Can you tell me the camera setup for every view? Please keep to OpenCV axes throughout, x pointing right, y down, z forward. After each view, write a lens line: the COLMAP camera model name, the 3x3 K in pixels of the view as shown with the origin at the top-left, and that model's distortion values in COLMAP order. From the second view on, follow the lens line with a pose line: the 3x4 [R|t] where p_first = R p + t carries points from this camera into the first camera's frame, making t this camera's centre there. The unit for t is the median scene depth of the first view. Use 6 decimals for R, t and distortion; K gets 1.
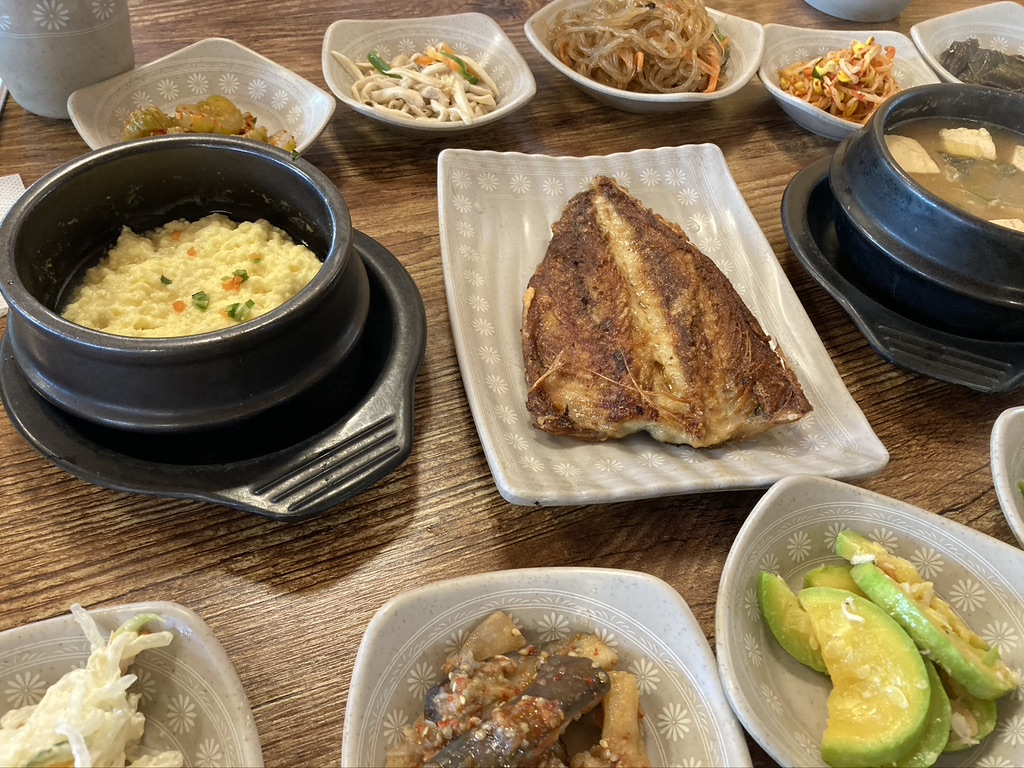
lens RADIAL K [[850.9, 0, 506.2], [0, 850.9, 384.5], [0, 0, 1]] dist [0.021551, -0.020040]
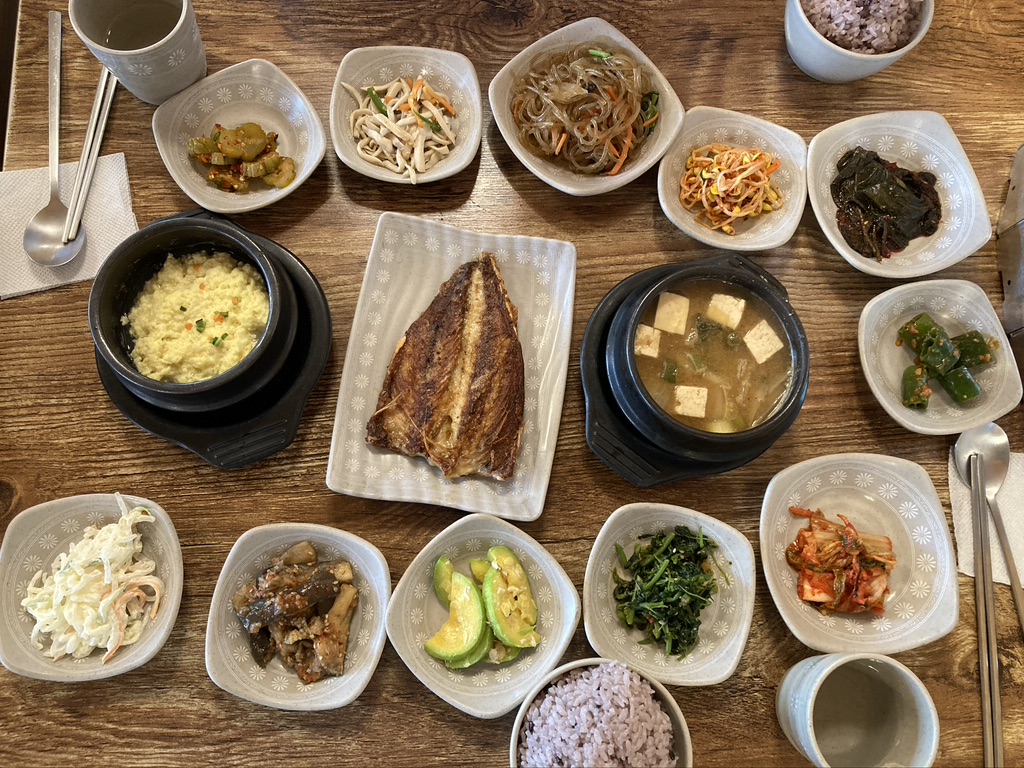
lens RADIAL K [[850.9, 0, 515.9], [0, 850.9, 382.7], [0, 0, 1]] dist [0.021551, -0.020040]
pose [[0.952365, 0.289370, -0.096261, 0.458993], [-0.218033, 0.866782, 0.448499, -0.902776], [0.213220, -0.406147, 0.888584, -0.475632]]
